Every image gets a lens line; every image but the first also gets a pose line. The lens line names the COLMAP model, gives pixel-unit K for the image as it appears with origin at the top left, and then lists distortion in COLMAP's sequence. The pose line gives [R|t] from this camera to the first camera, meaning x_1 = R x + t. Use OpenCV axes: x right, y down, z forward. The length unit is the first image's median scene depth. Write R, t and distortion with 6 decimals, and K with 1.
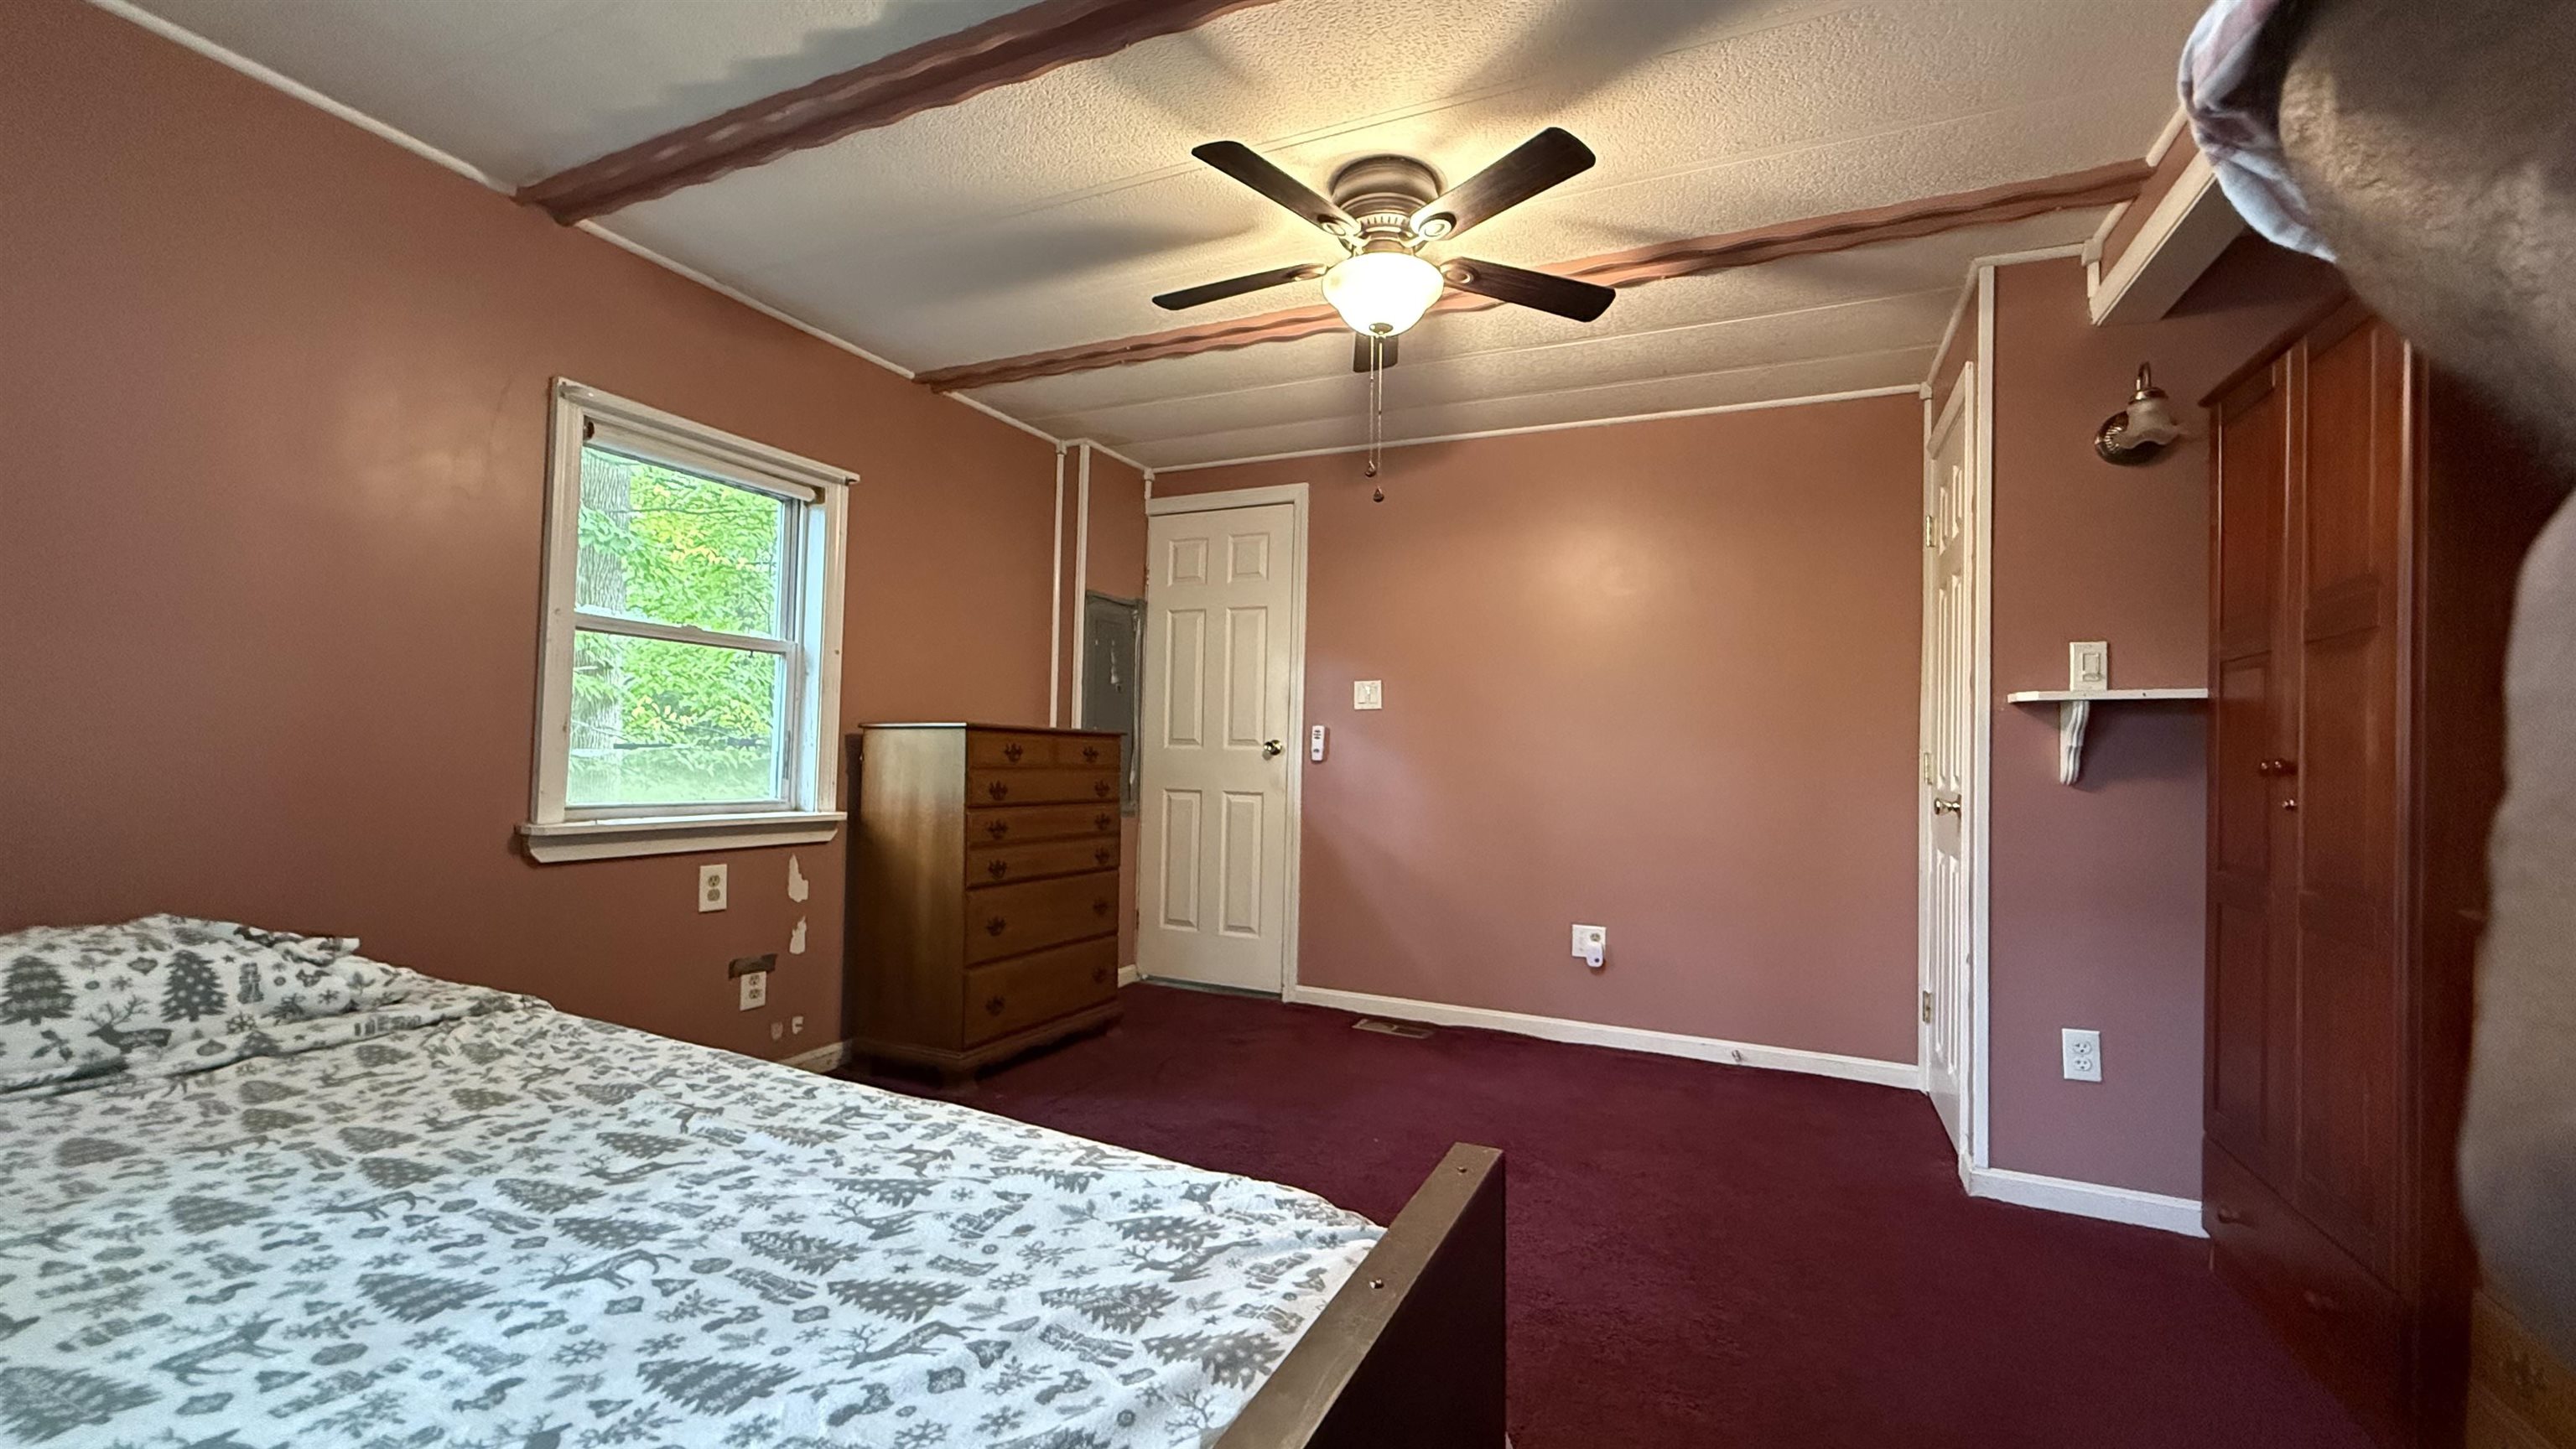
lens RADIAL K [[1026.4, 0, 1285.6], [0, 1026.4, 727.9], [0, 0, 1]] dist [0.000382, 0.000368]
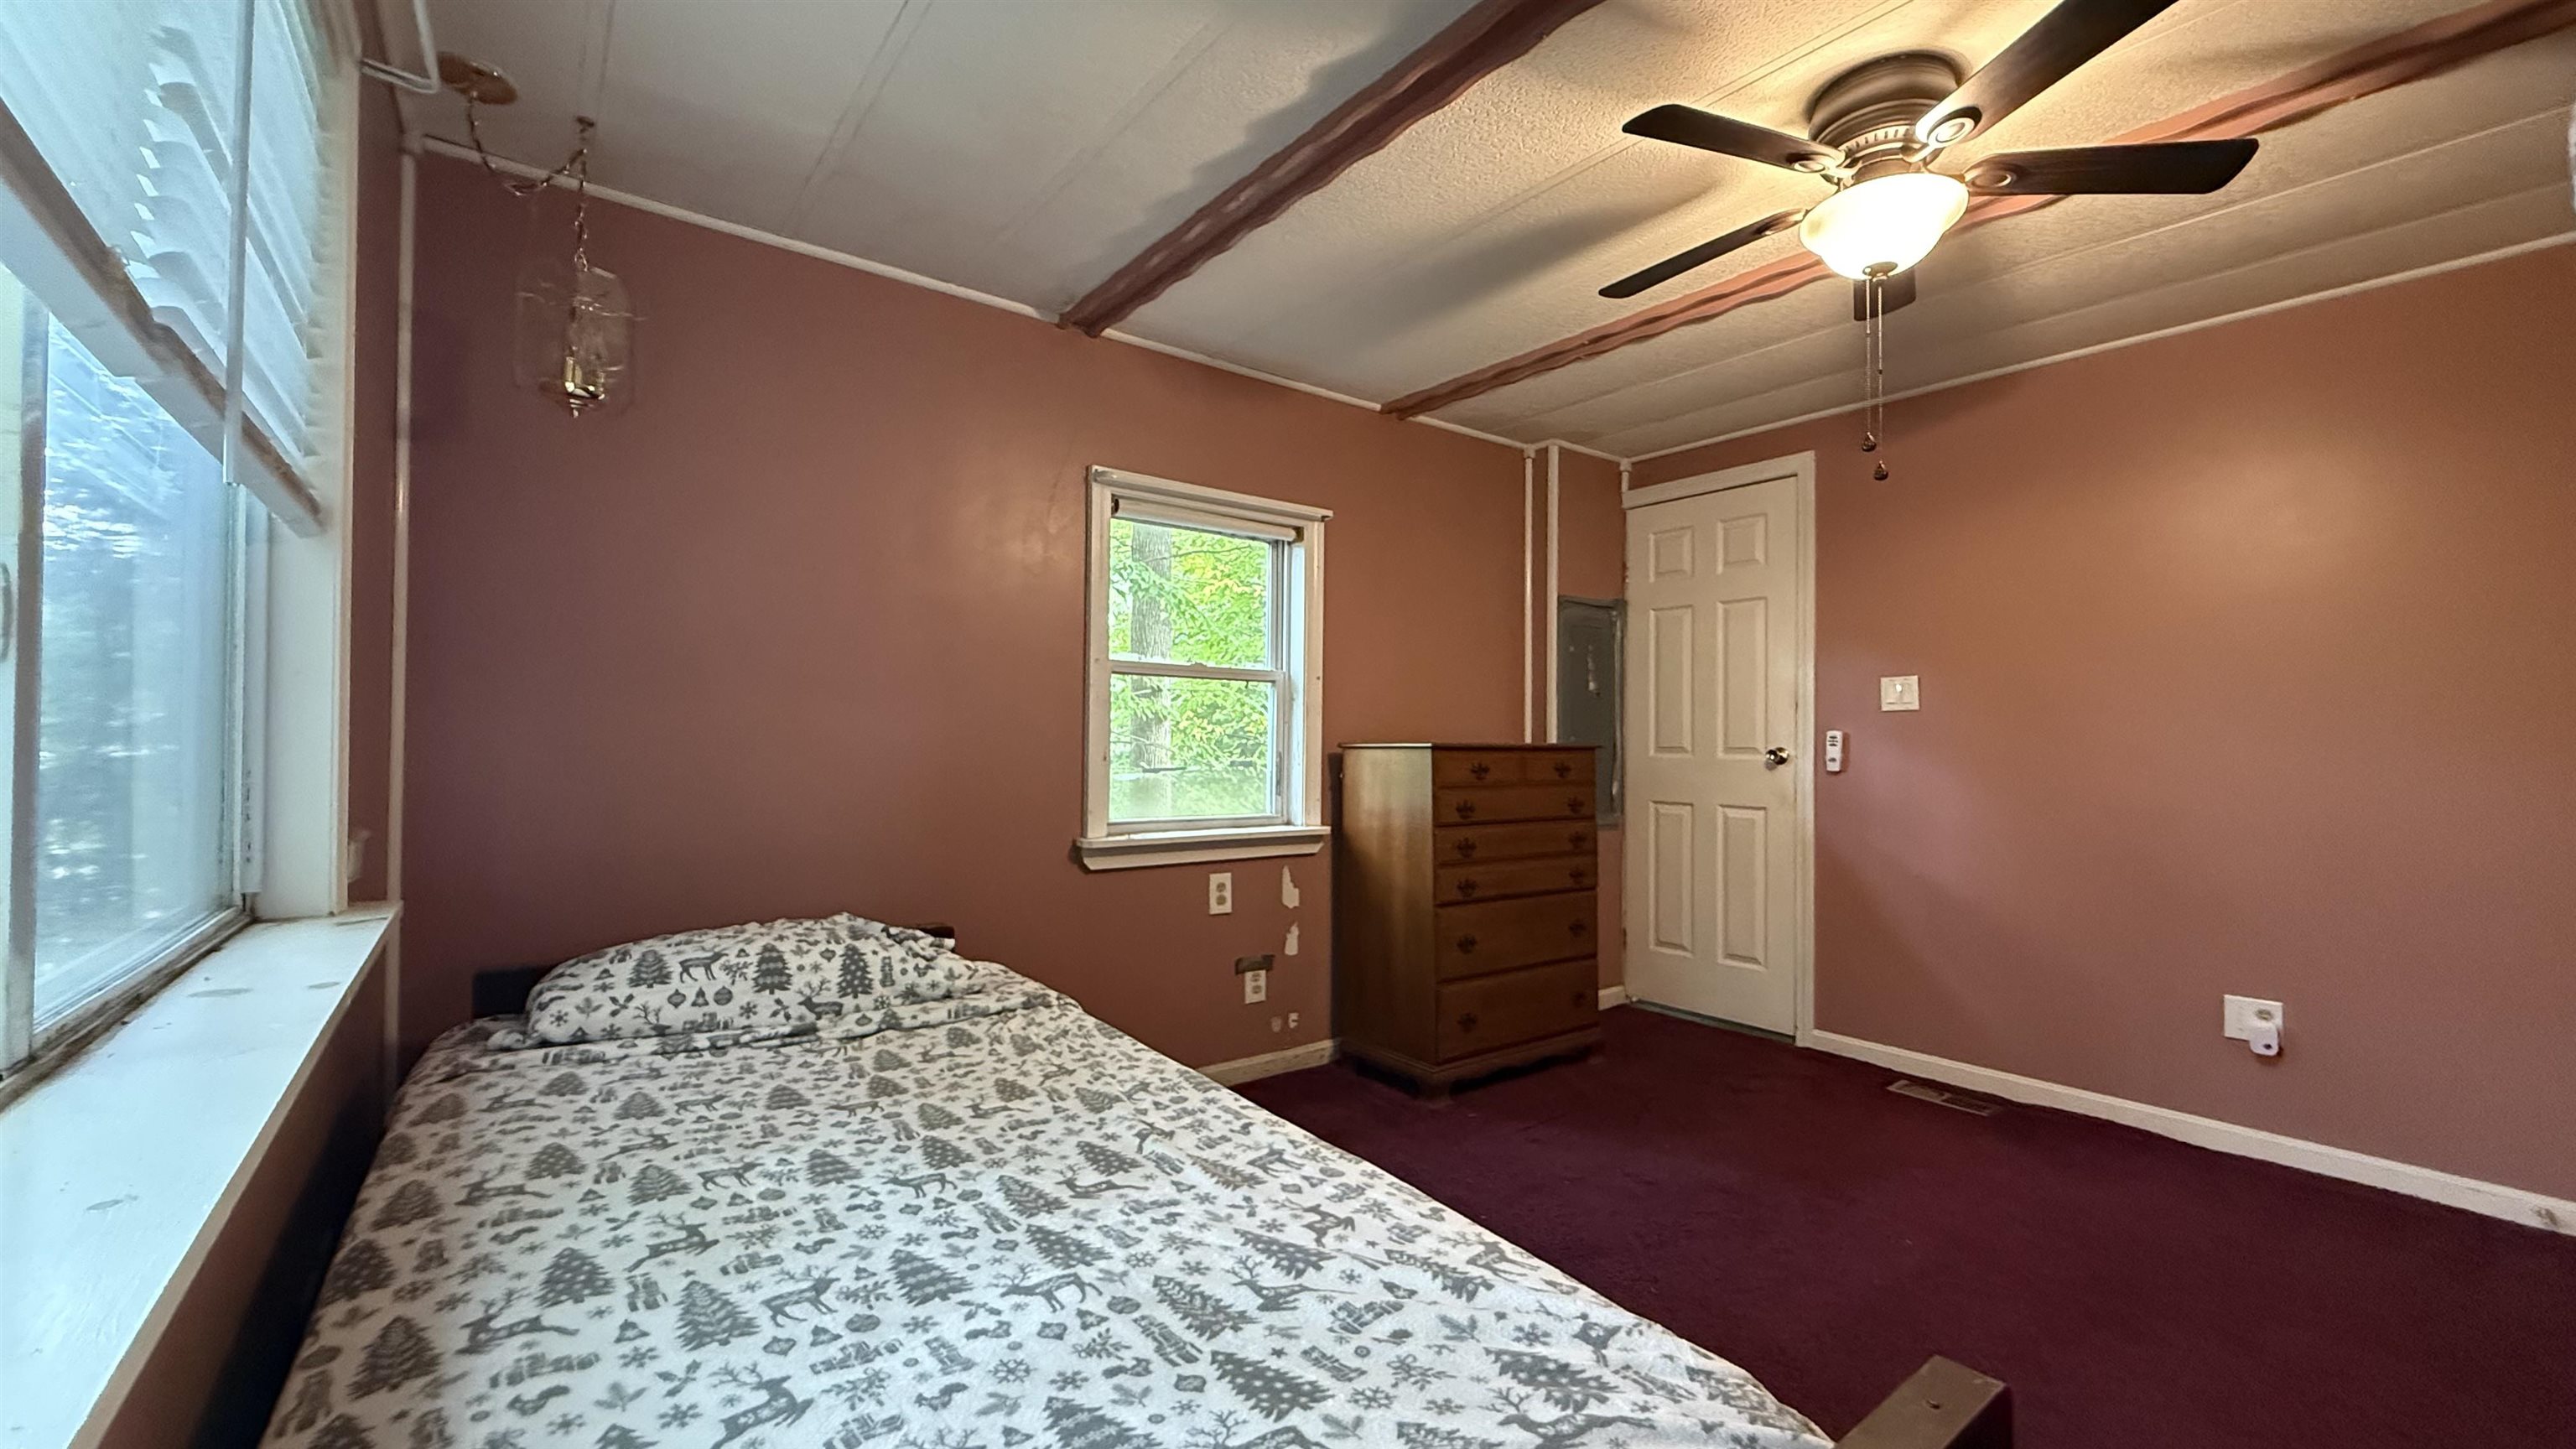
lens RADIAL K [[1026.4, 0, 1285.6], [0, 1026.4, 727.9], [0, 0, 1]] dist [0.000382, 0.000368]
pose [[0.885250, -0.022111, -0.464589, 0.048350], [0.026481, 0.999645, 0.002883, -0.038397], [0.464361, -0.014855, 0.885522, 0.045572]]
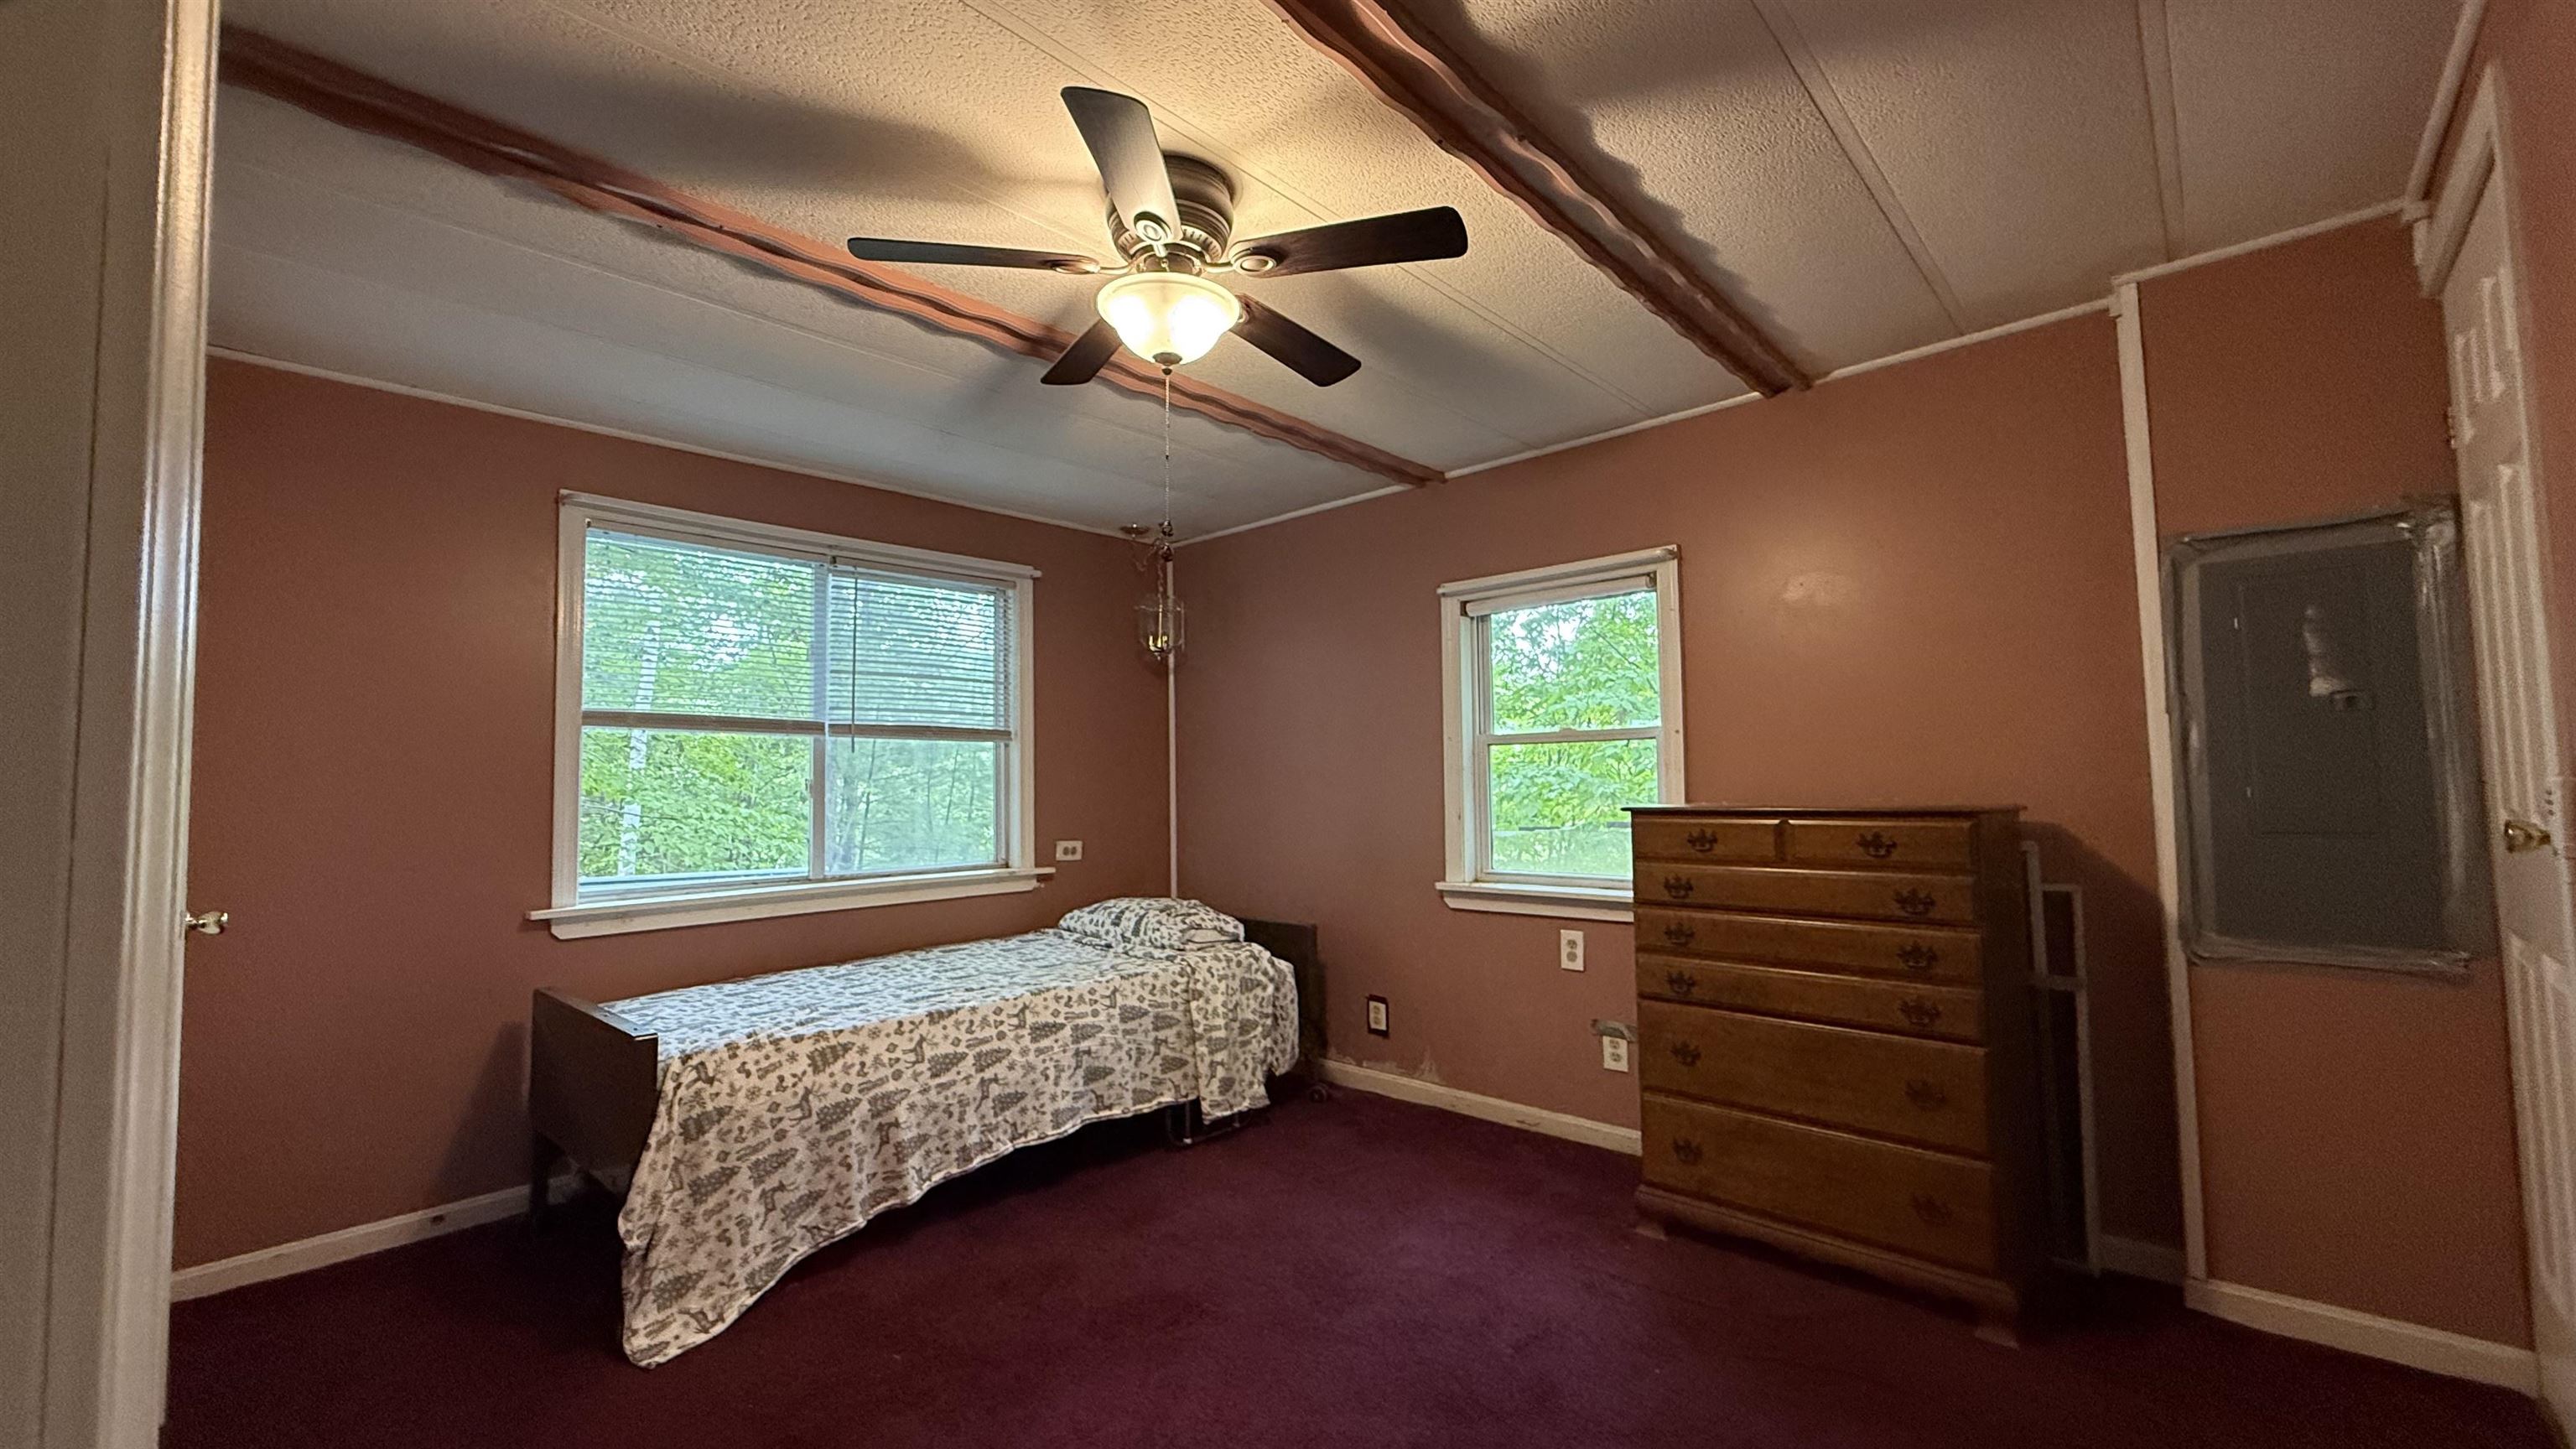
lens RADIAL K [[1026.4, 0, 1285.6], [0, 1026.4, 727.9], [0, 0, 1]] dist [0.000382, 0.000368]
pose [[-0.301109, -0.075465, -0.950599, 0.909877], [0.036532, 0.995219, -0.090579, -0.003633], [0.952890, -0.062002, -0.296913, 1.420562]]
